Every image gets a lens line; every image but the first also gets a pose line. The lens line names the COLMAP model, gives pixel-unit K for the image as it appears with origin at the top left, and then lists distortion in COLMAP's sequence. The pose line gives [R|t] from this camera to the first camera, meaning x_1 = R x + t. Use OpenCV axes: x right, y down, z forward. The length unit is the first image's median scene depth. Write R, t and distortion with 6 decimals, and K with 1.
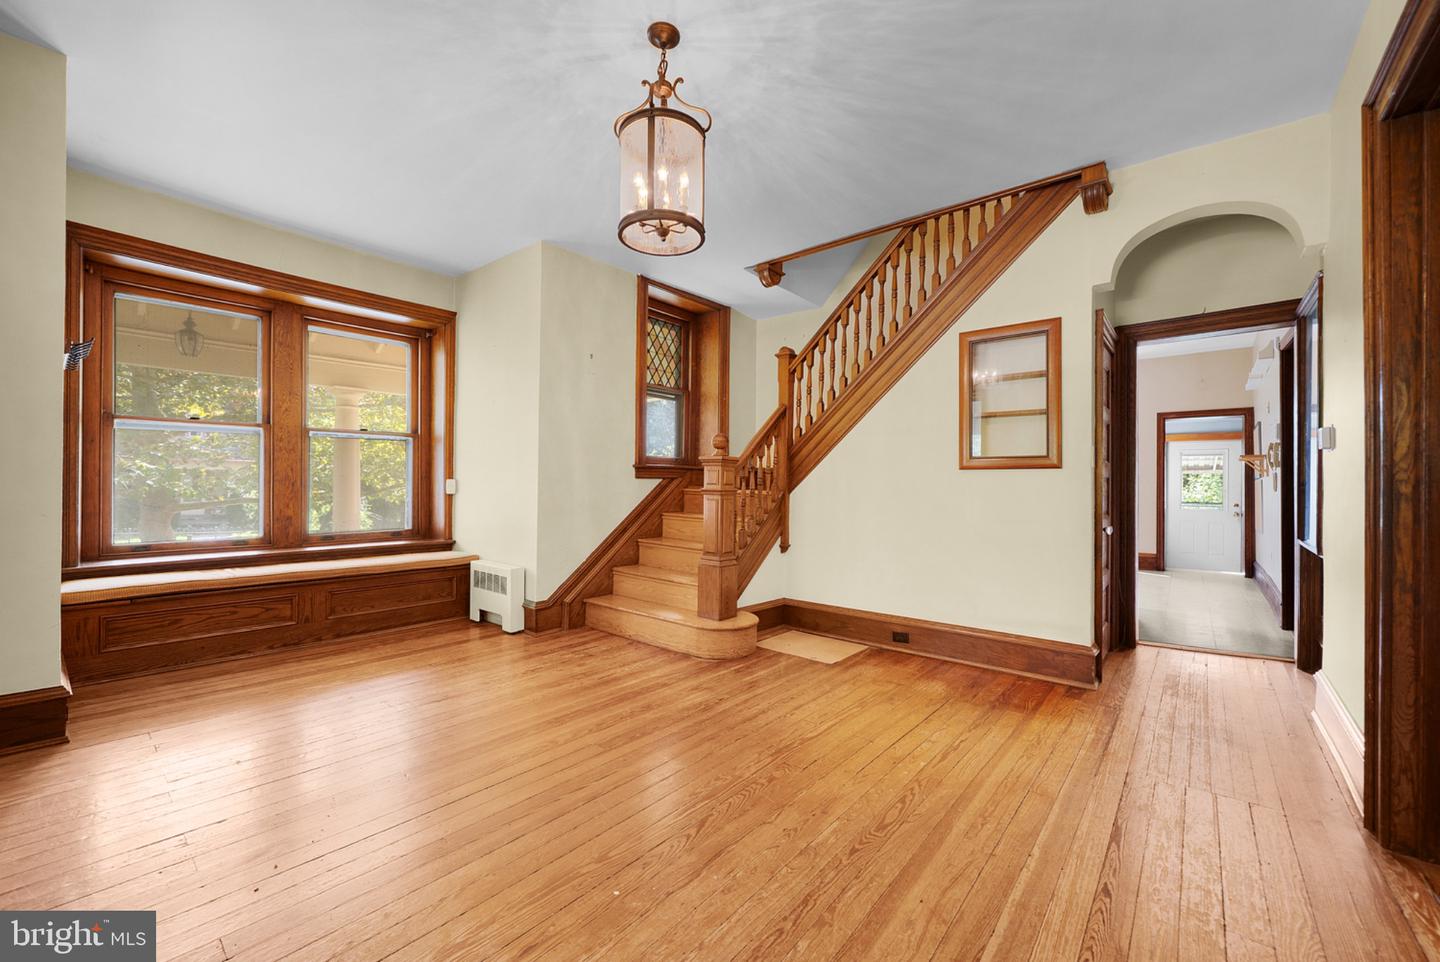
lens RADIAL K [[566.9, 0, 723.4], [0, 566.9, 479.1], [0, 0, 1]] dist [-0.008240, 0.000650]
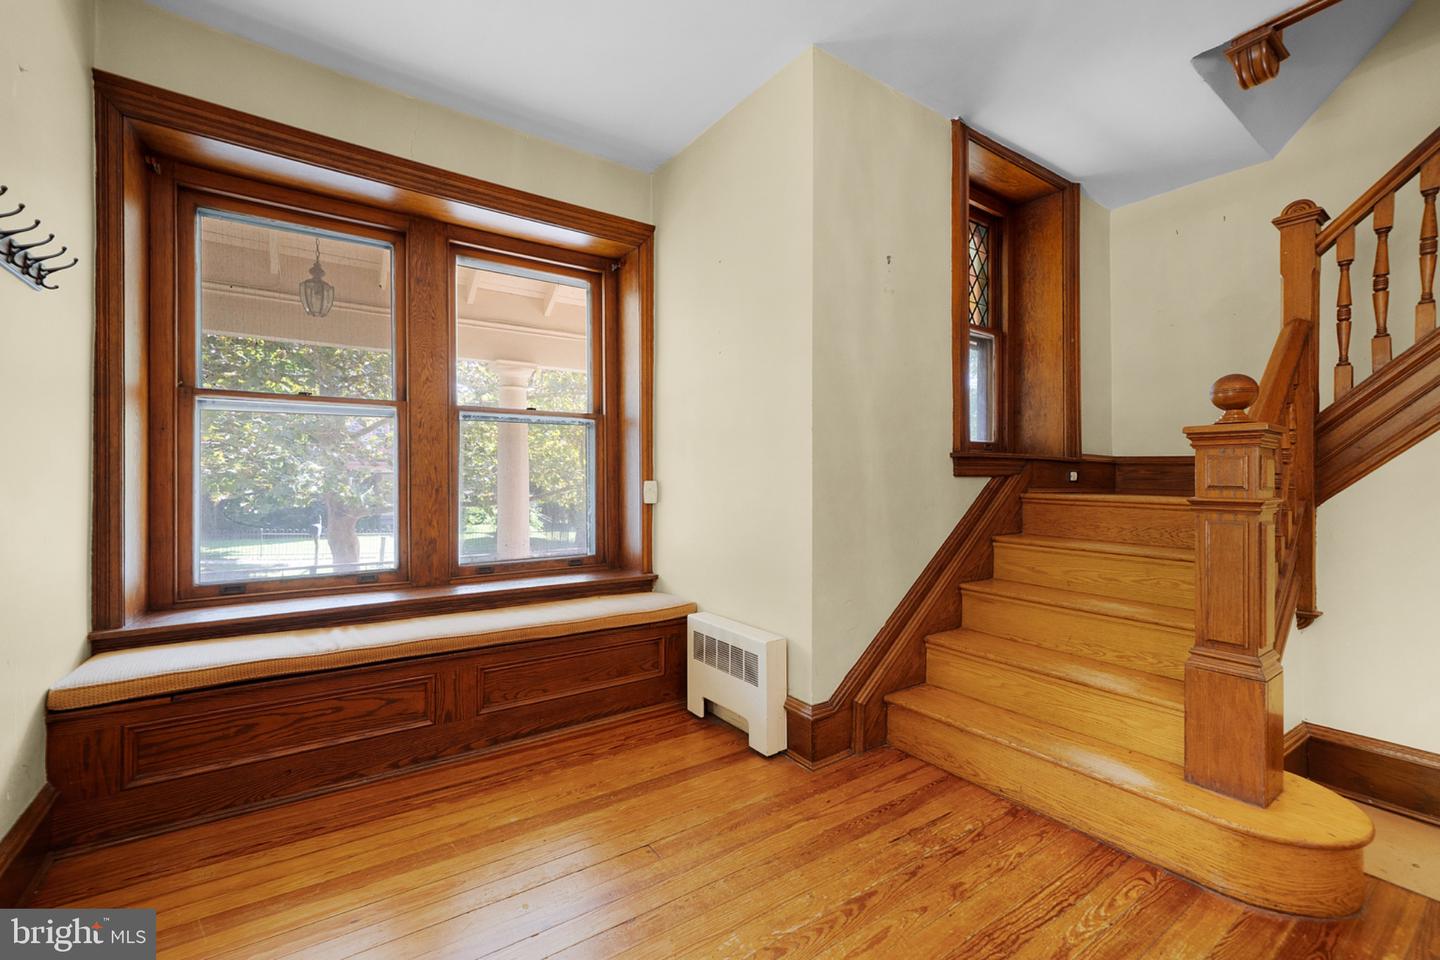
lens RADIAL K [[598.2, 0, 720.0], [0, 598.2, 480.0], [0, 0, 1]] dist [0.001166, 0.000118]
pose [[0.964432, -0.008410, -0.264196, -0.253609], [0.009533, 0.999950, 0.002968, -0.002605], [0.264158, -0.005381, 0.964464, 0.407152]]
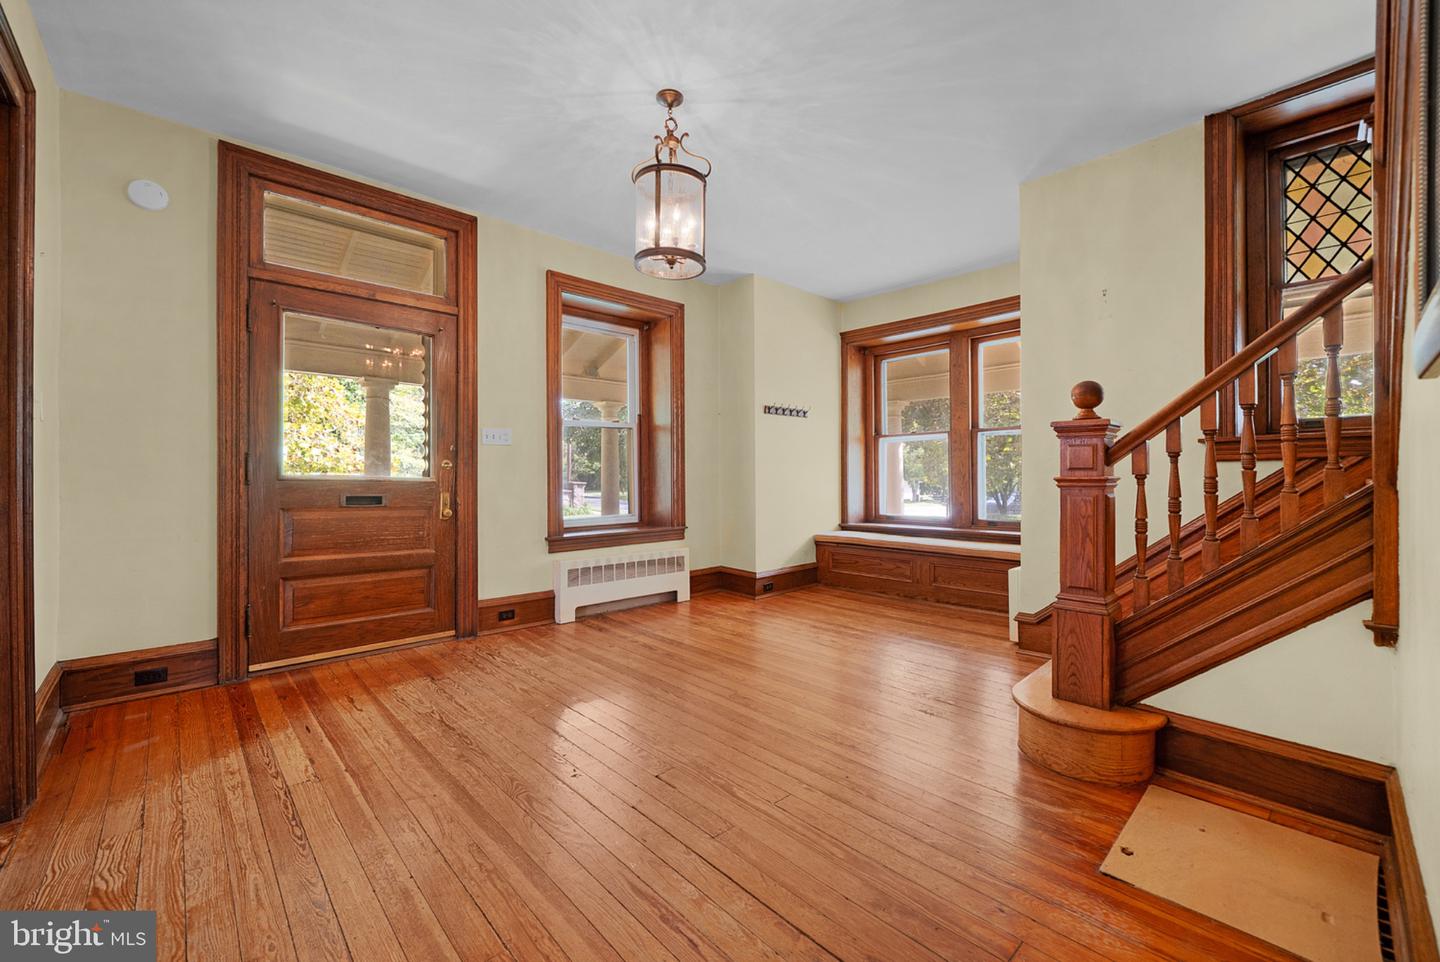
lens RADIAL K [[592.7, 0, 743.4], [0, 592.7, 476.2], [0, 0, 1]] dist [0.000232, 0.000132]
pose [[-0.098912, -0.010482, -0.995041, 0.577920], [0.010347, 0.999880, -0.011561, 0.017691], [0.995042, -0.011440, -0.098791, 0.653599]]
